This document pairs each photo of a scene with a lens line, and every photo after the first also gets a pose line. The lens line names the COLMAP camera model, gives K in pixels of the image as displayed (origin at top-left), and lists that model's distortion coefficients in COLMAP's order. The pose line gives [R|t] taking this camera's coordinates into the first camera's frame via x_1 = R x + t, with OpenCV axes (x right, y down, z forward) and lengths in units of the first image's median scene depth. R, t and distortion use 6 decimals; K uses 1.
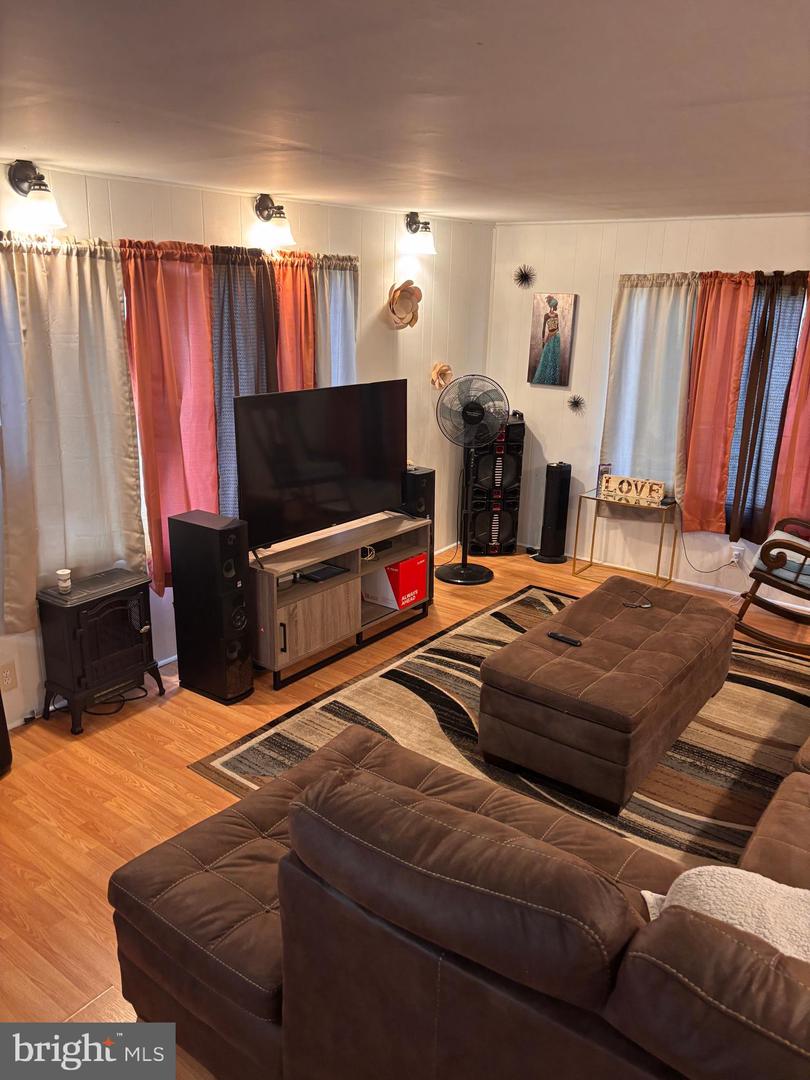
lens RADIAL K [[819.5, 0, 400.1], [0, 819.5, 530.6], [0, 0, 1]] dist [0.029344, -0.032877]
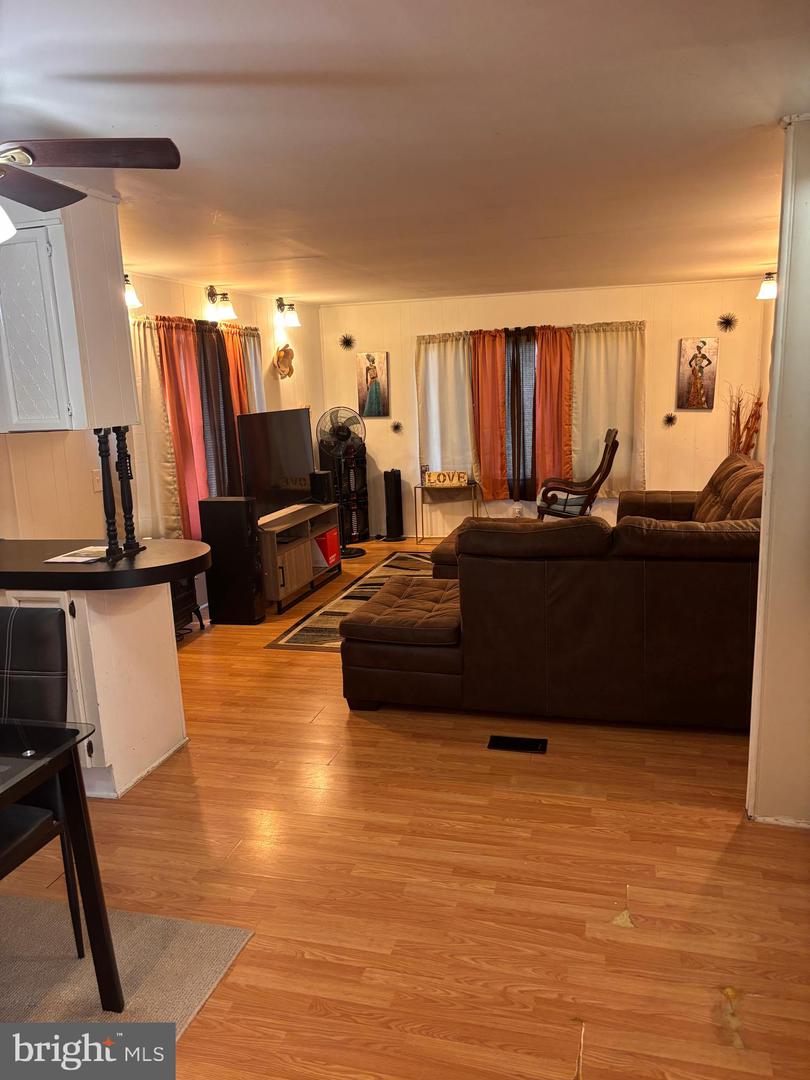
lens RADIAL K [[819.5, 0, 408.6], [0, 819.5, 542.6], [0, 0, 1]] dist [0.029344, -0.032877]
pose [[0.923436, -0.132125, 0.360289, -0.372565], [0.165245, 0.984265, -0.062579, 0.164283], [-0.346352, 0.117324, 0.930739, -0.370988]]
